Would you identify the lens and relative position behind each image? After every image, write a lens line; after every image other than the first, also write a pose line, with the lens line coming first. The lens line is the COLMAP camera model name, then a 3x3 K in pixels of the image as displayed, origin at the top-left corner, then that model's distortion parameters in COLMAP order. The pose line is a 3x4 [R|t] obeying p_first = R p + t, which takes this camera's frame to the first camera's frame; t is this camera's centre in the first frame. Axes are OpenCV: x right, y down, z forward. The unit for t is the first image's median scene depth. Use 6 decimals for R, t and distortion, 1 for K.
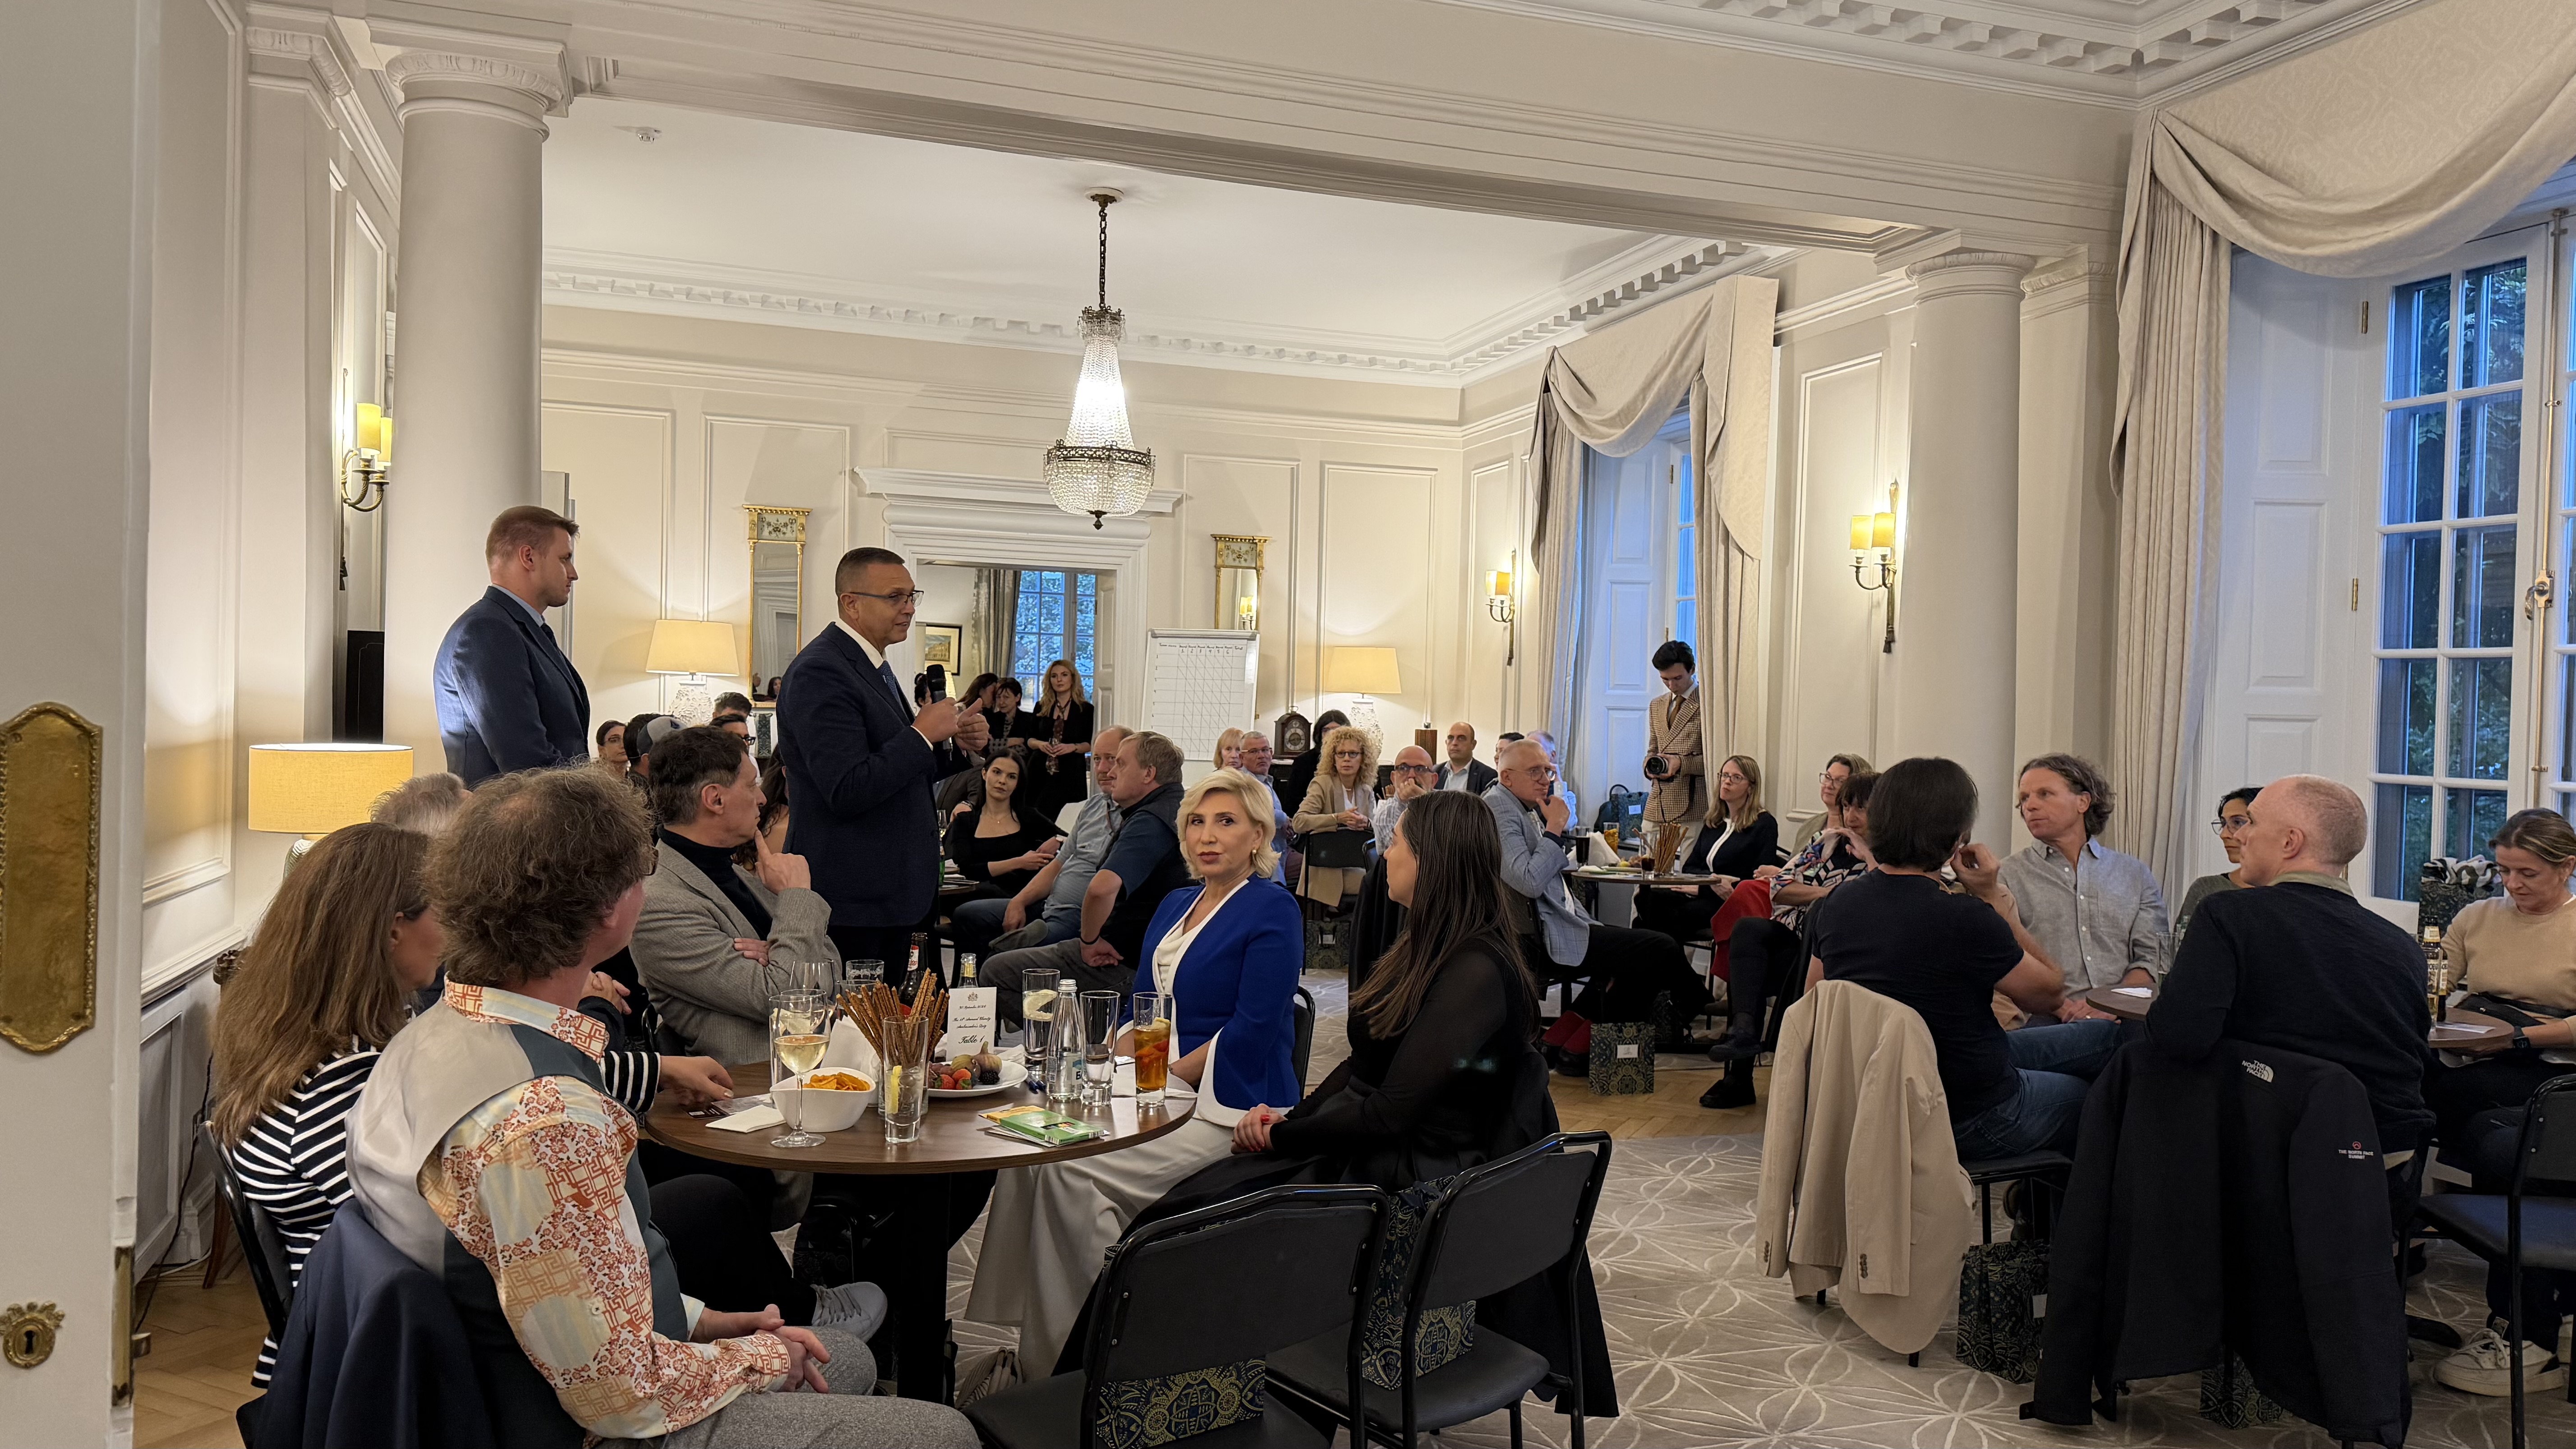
lens RADIAL K [[1836.7, 0, 1305.5], [0, 1836.7, 733.1], [0, 0, 1]] dist [0.006219, -0.040251]
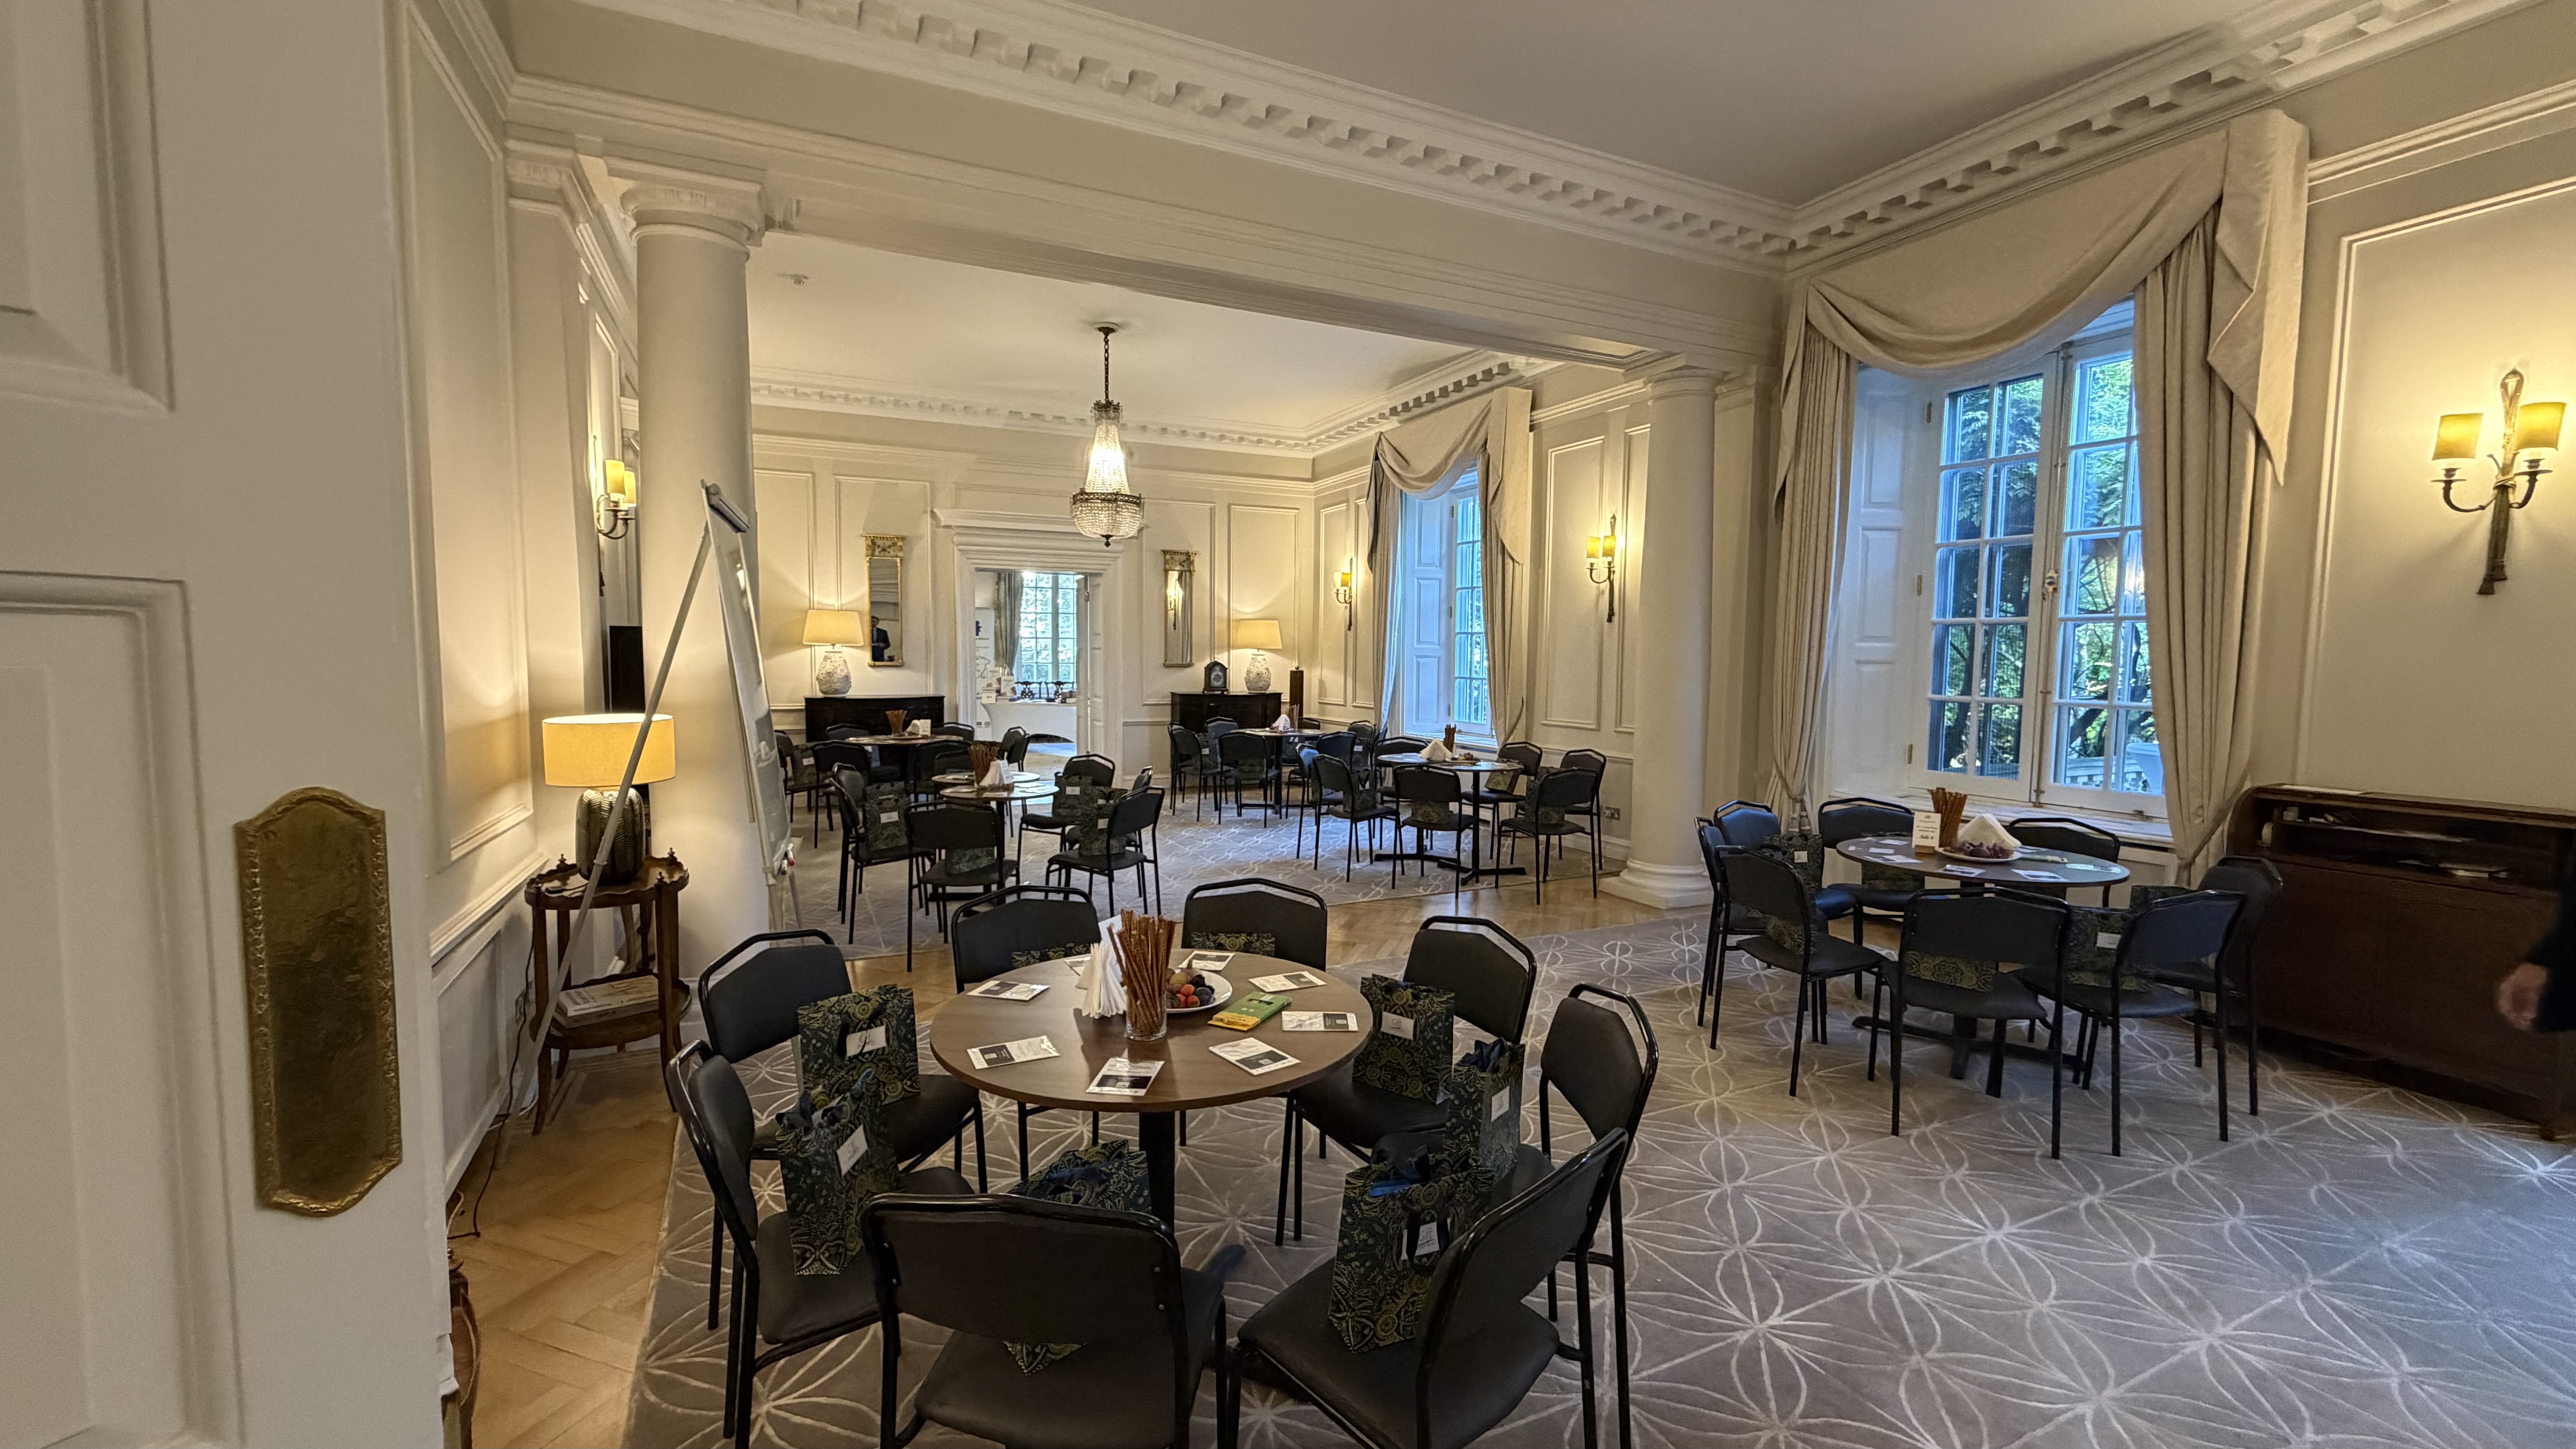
lens RADIAL K [[1030.9, 0, 1282.3], [0, 1030.9, 727.2], [0, 0, 1]] dist [-0.022375, 0.000921]
pose [[0.992966, -0.025559, 0.115611, -0.094555], [0.018145, 0.997738, 0.064729, -0.017593], [-0.117004, -0.062176, 0.991183, 0.149766]]
